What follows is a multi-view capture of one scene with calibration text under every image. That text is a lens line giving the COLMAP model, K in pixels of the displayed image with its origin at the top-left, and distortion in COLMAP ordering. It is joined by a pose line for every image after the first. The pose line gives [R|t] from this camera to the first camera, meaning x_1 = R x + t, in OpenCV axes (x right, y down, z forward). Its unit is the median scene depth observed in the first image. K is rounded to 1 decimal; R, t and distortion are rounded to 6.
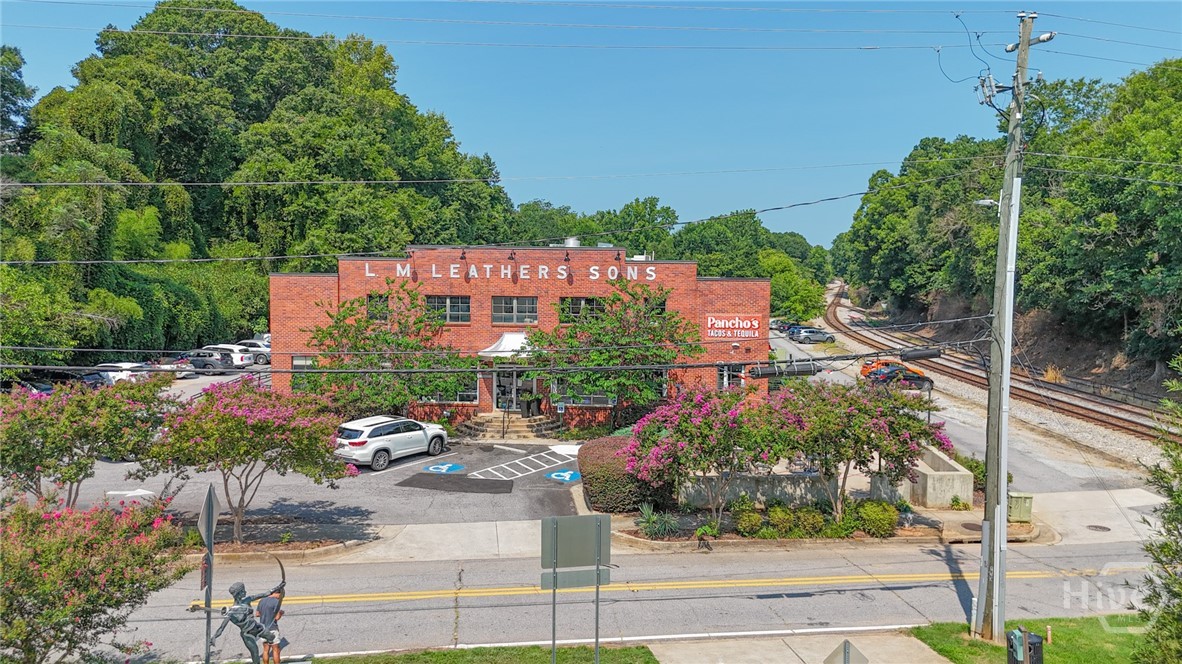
lens RADIAL K [[869.1, 0, 588.5], [0, 869.1, 330.9], [0, 0, 1]] dist [0.077896, -0.071399]
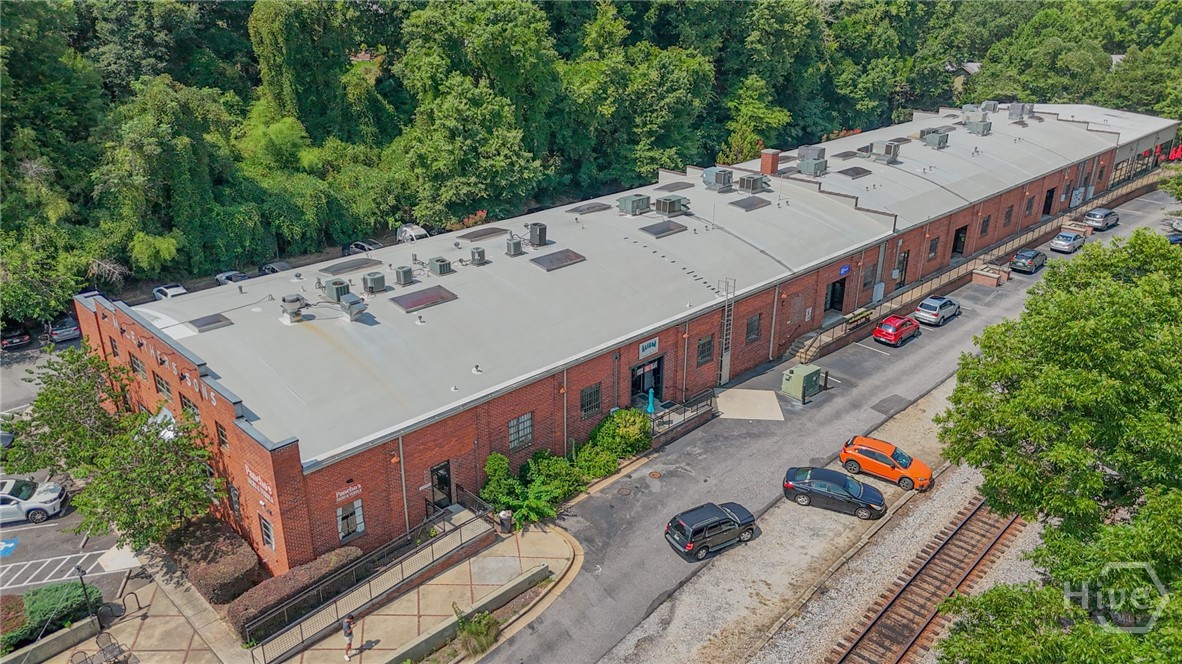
lens RADIAL K [[869.1, 0, 588.5], [0, 869.1, 330.9], [0, 0, 1]] dist [0.077896, -0.071399]
pose [[0.769540, 0.235037, -0.593773, 0.427111], [-0.032668, 0.943077, 0.330967, -0.212715], [0.637763, -0.235295, 0.733413, 0.276535]]
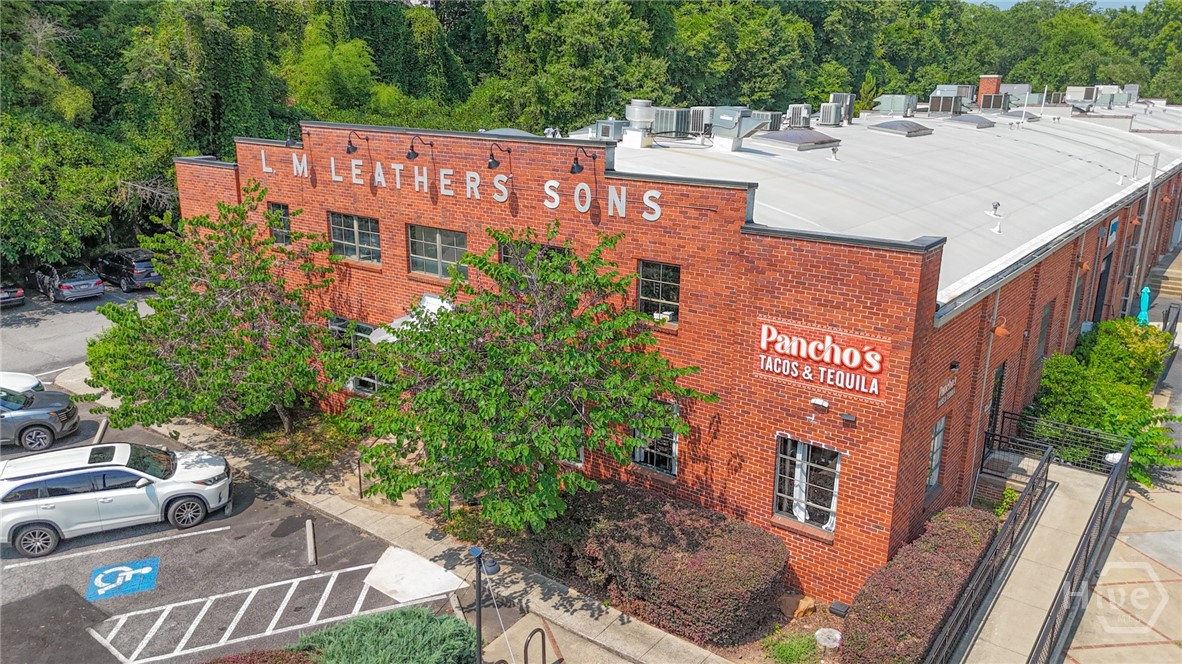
lens RADIAL K [[869.1, 0, 588.5], [0, 869.1, 330.9], [0, 0, 1]] dist [0.077896, -0.071399]
pose [[0.850657, 0.143498, -0.505758, 0.128604], [-0.037185, 0.976041, 0.214388, -0.045541], [0.524405, -0.163564, 0.835611, 0.286196]]
